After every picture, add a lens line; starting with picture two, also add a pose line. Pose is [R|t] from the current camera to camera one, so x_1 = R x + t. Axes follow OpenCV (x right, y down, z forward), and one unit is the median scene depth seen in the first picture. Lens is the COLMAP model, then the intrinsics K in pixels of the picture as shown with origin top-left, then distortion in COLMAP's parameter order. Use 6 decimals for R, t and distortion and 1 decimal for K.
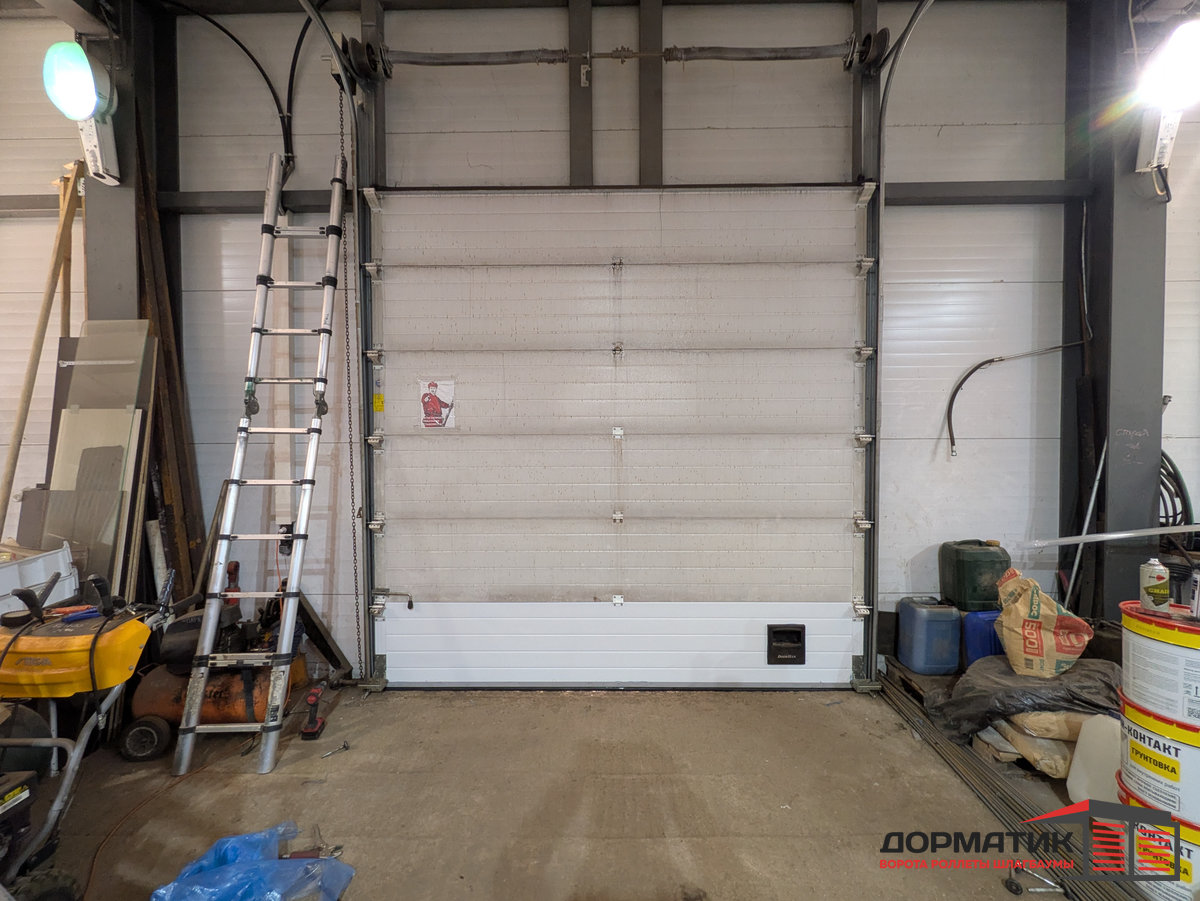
lens RADIAL K [[483.3, 0, 607.8], [0, 483.3, 444.9], [0, 0, 1]] dist [0.015526, 0.000140]
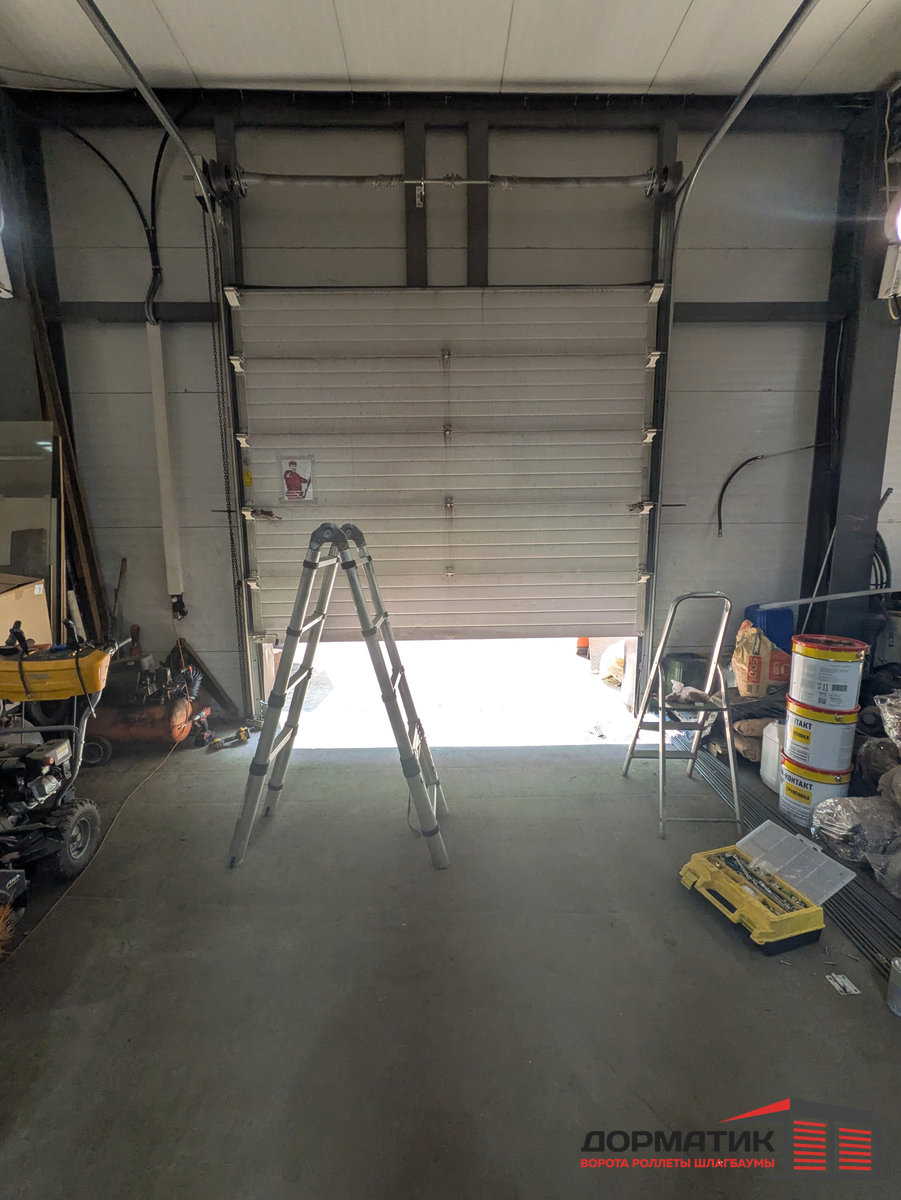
lens RADIAL K [[483.3, 0, 450.2], [0, 483.3, 598.6], [0, 0, 1]] dist [0.015526, 0.000140]
pose [[0.999472, -0.006157, 0.031902, -0.015866], [0.001600, 0.990016, 0.140943, 0.002465], [-0.032451, -0.140818, 0.989504, -0.218036]]
